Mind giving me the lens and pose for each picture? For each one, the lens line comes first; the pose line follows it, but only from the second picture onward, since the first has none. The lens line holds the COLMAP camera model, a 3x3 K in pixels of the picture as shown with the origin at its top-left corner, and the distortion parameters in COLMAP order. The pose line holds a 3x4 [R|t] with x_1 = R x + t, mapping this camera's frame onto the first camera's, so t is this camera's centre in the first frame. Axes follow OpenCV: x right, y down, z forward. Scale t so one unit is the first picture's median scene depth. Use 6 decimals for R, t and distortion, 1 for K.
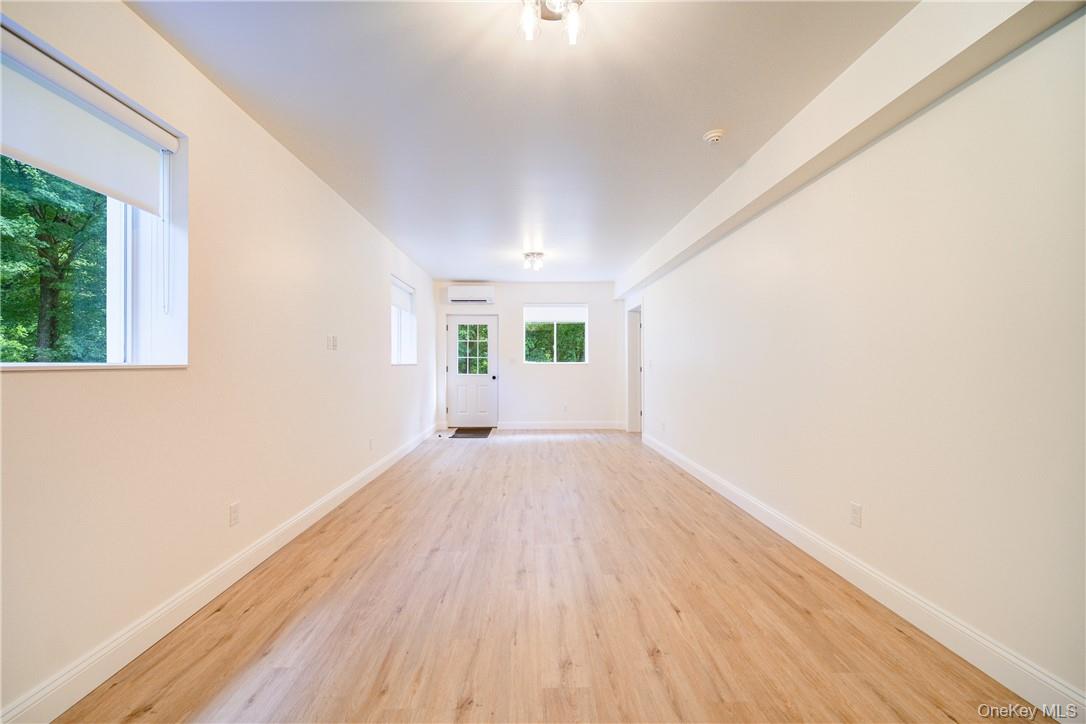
lens RADIAL K [[442.8, 0, 529.9], [0, 442.8, 364.3], [0, 0, 1]] dist [0.001463, 0.000074]
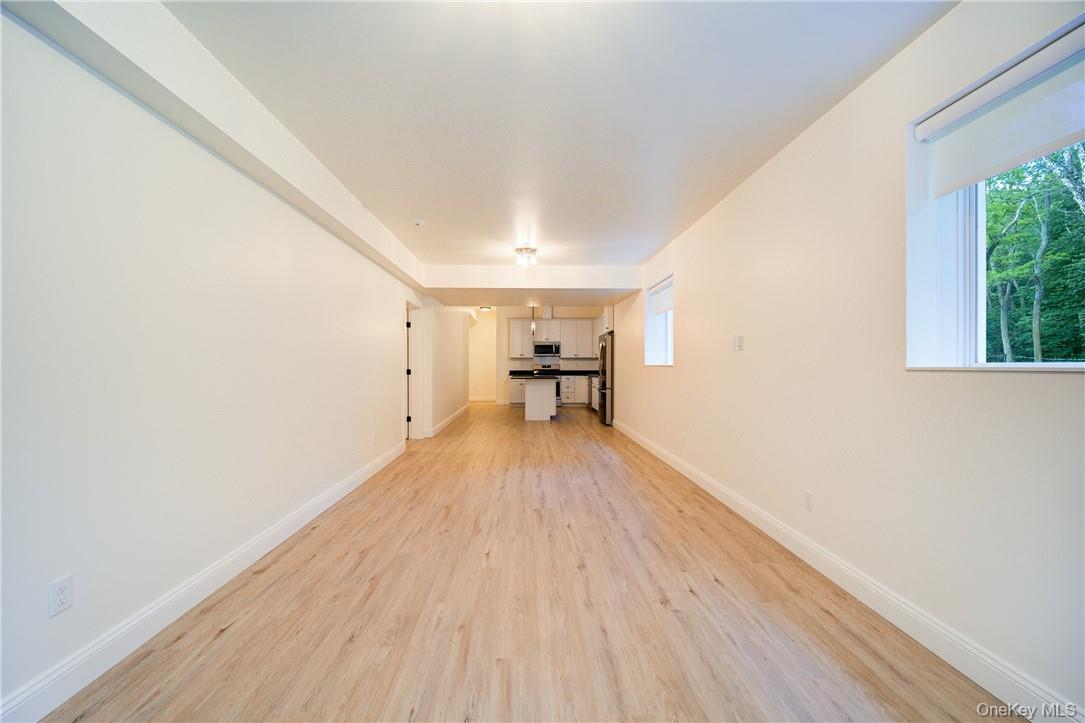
lens RADIAL K [[442.3, 0, 529.4], [0, 442.3, 363.8], [0, 0, 1]] dist [0.001463, 0.000074]
pose [[-0.999991, 0.002812, -0.003151, 0.017566], [0.002815, 0.999996, -0.000854, -0.003878], [0.003149, -0.000862, -0.999995, 1.979386]]
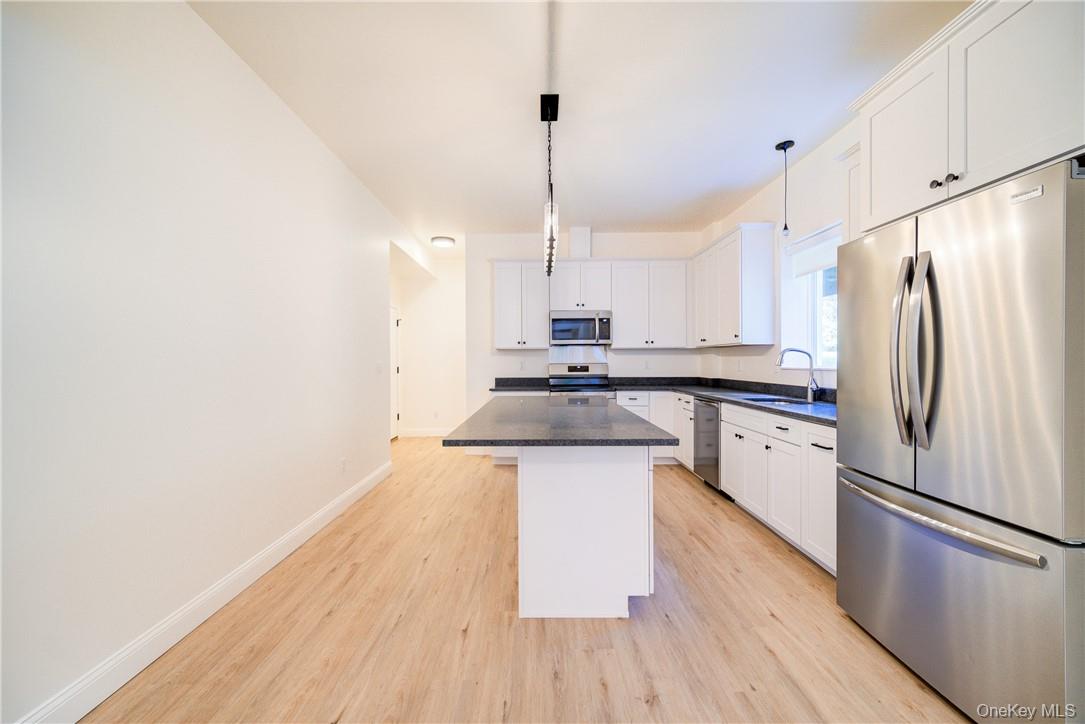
lens RADIAL K [[442.3, 0, 529.4], [0, 442.3, 364.3], [0, 0, 1]] dist [0.001463, 0.000074]
pose [[-0.999306, 0.020183, 0.031319, 0.016022], [0.020511, 0.999738, 0.010189, -0.004937], [-0.031105, 0.010824, -0.999458, 1.843346]]
